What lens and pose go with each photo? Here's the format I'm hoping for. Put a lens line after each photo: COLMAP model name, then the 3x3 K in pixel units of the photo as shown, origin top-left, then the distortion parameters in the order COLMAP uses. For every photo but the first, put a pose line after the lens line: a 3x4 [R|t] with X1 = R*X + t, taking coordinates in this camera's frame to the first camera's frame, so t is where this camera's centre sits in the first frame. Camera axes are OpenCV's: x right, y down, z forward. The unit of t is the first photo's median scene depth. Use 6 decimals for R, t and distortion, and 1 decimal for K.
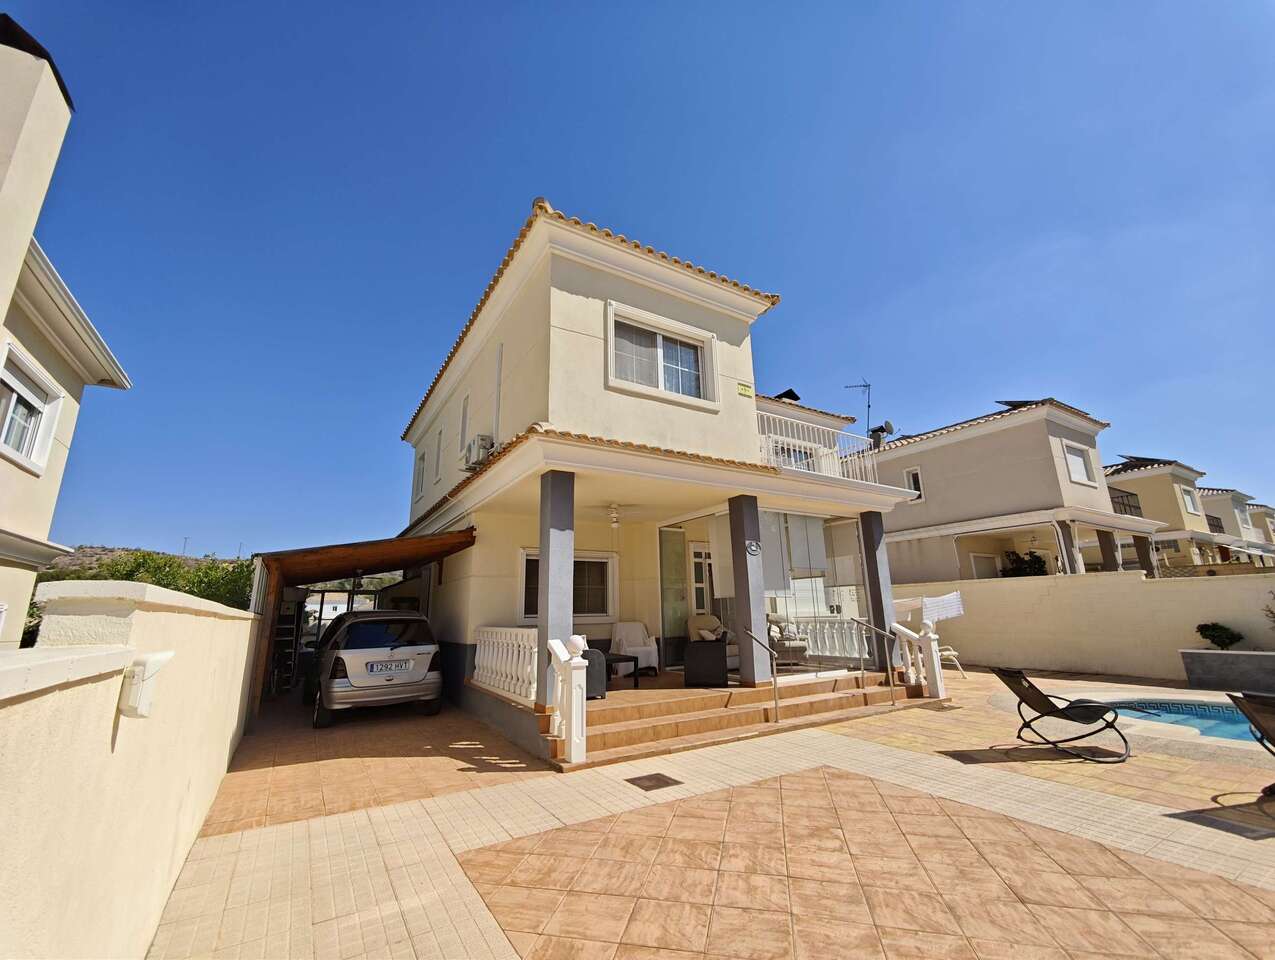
lens RADIAL K [[532.6, 0, 633.1], [0, 532.6, 478.6], [0, 0, 1]] dist [-0.005811, 0.001522]
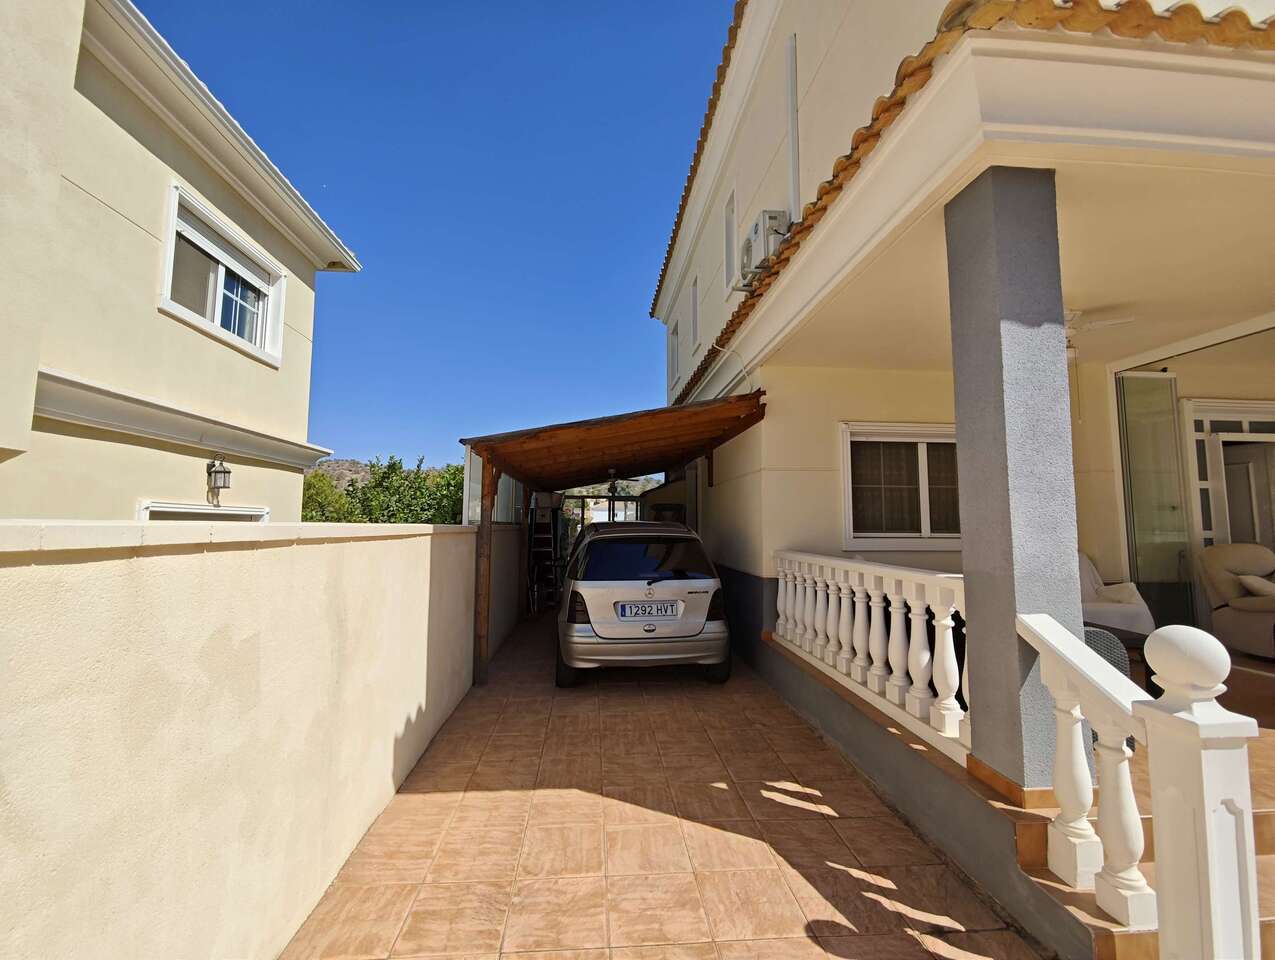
lens RADIAL K [[532.6, 0, 633.7], [0, 532.6, 476.7], [0, 0, 1]] dist [-0.005811, 0.001522]
pose [[0.890670, -0.016202, -0.454362, -0.164785], [0.089720, 0.985976, 0.140715, 0.095738], [0.445710, -0.166096, 0.879633, 0.413920]]
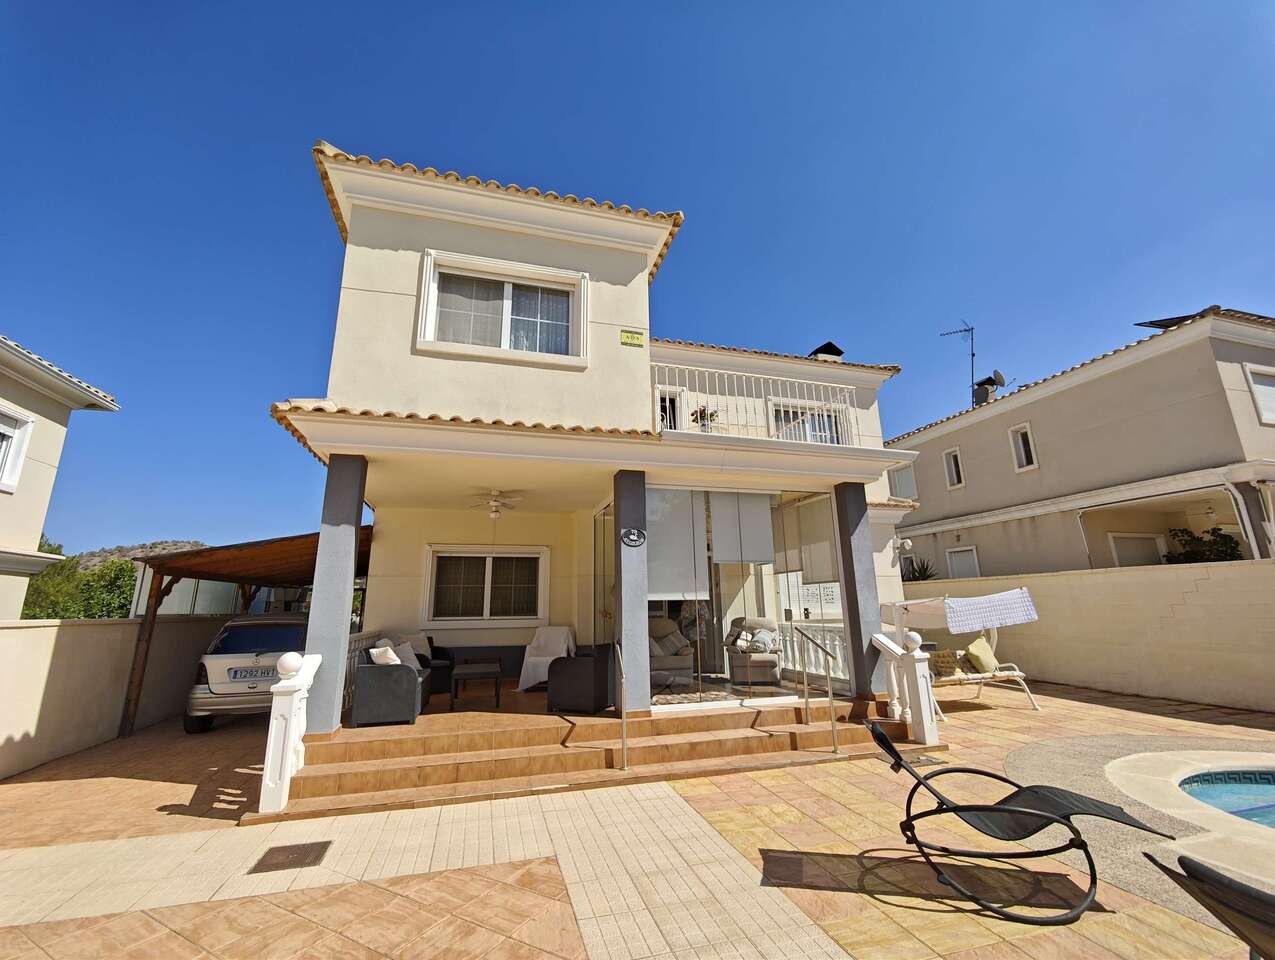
lens RADIAL K [[532.6, 0, 632.7], [0, 532.6, 477.5], [0, 0, 1]] dist [-0.005811, 0.001522]
pose [[0.962687, -0.060138, -0.263850, 0.418422], [0.063534, 0.997970, 0.004345, 0.037508], [0.263054, -0.020947, 0.964554, 0.239432]]
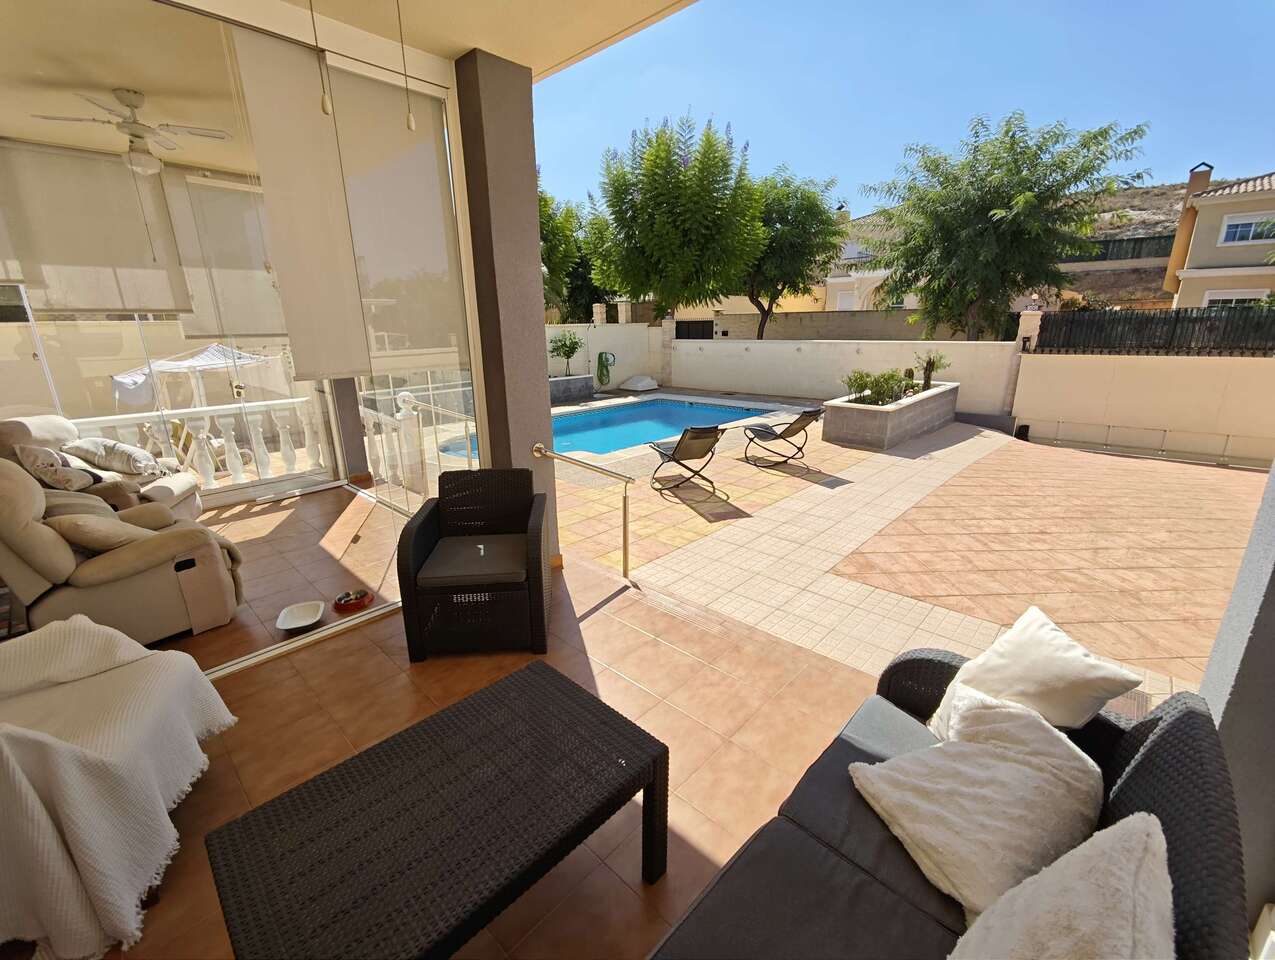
lens RADIAL K [[532.6, 0, 625.7], [0, 532.6, 476.1], [0, 0, 1]] dist [-0.005811, 0.001522]
pose [[-0.252253, -0.244483, 0.936267, -0.186806], [-0.214624, 0.957594, 0.192227, 0.191308], [-0.943560, -0.152455, -0.294028, 0.981642]]
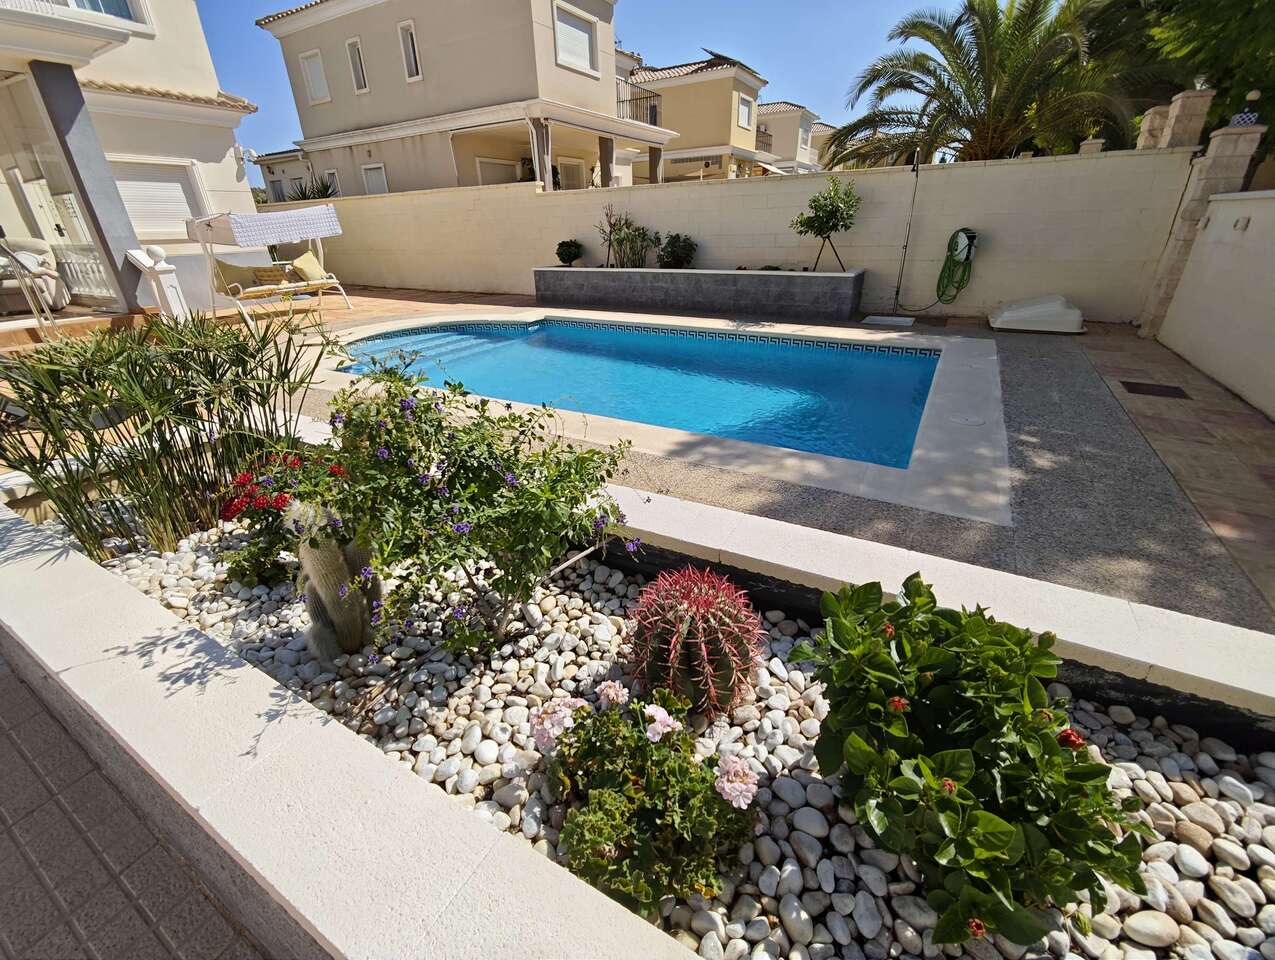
lens RADIAL K [[532.6, 0, 635.1], [0, 532.6, 475.3], [0, 0, 1]] dist [-0.005811, 0.001522]
pose [[0.875153, -0.212462, 0.434703, 0.803877], [-0.107601, 0.790474, 0.602970, -0.002953], [-0.471729, -0.574466, 0.668925, -0.015200]]
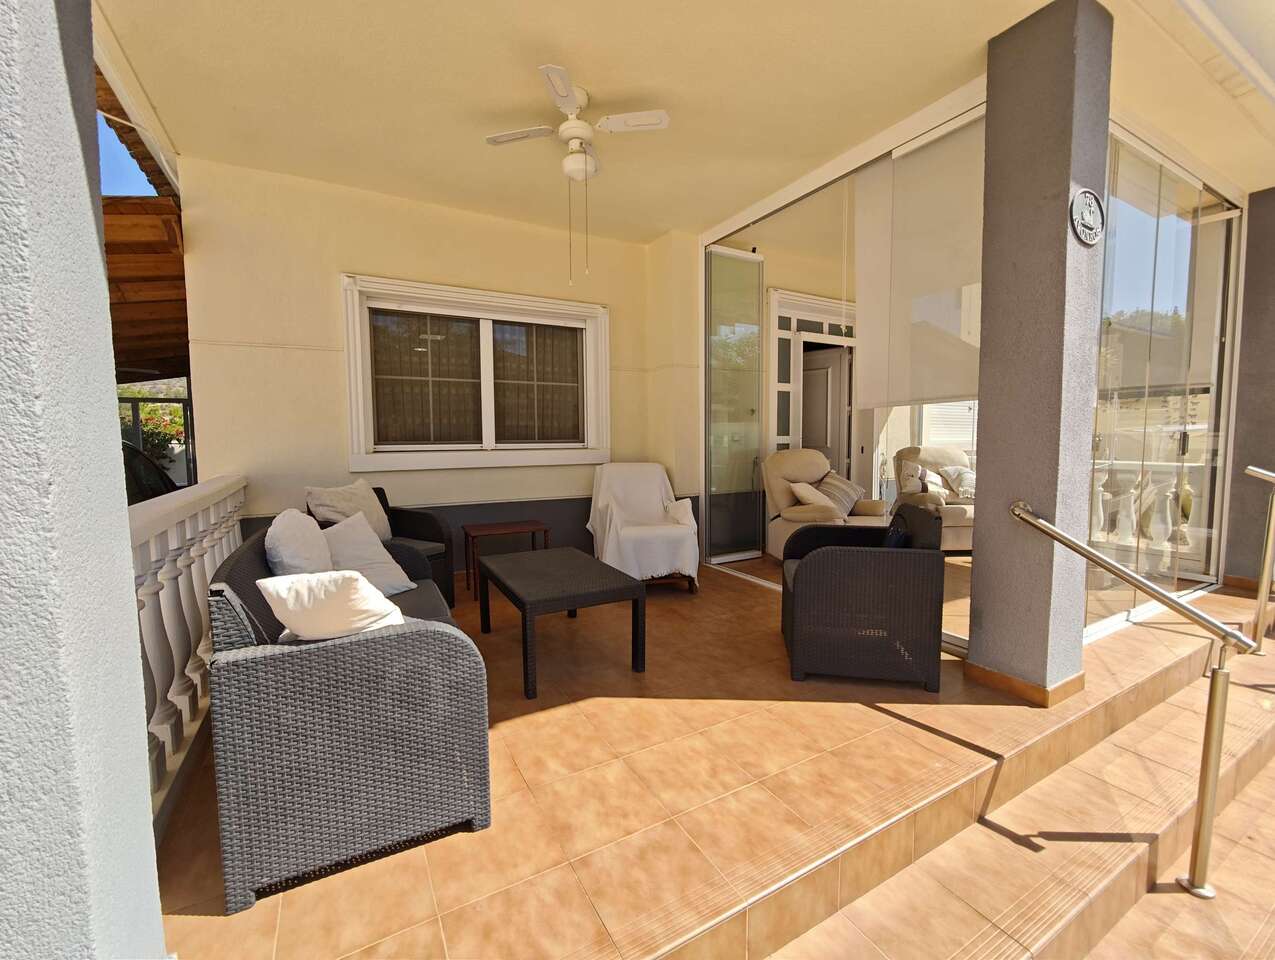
lens RADIAL K [[532.6, 0, 635.3], [0, 532.6, 475.5], [0, 0, 1]] dist [-0.005811, 0.001522]
pose [[0.999354, 0.014863, -0.032710, 0.011923], [-0.003672, 0.947898, 0.318552, 0.161019], [0.035740, -0.318226, 0.947341, 0.674139]]
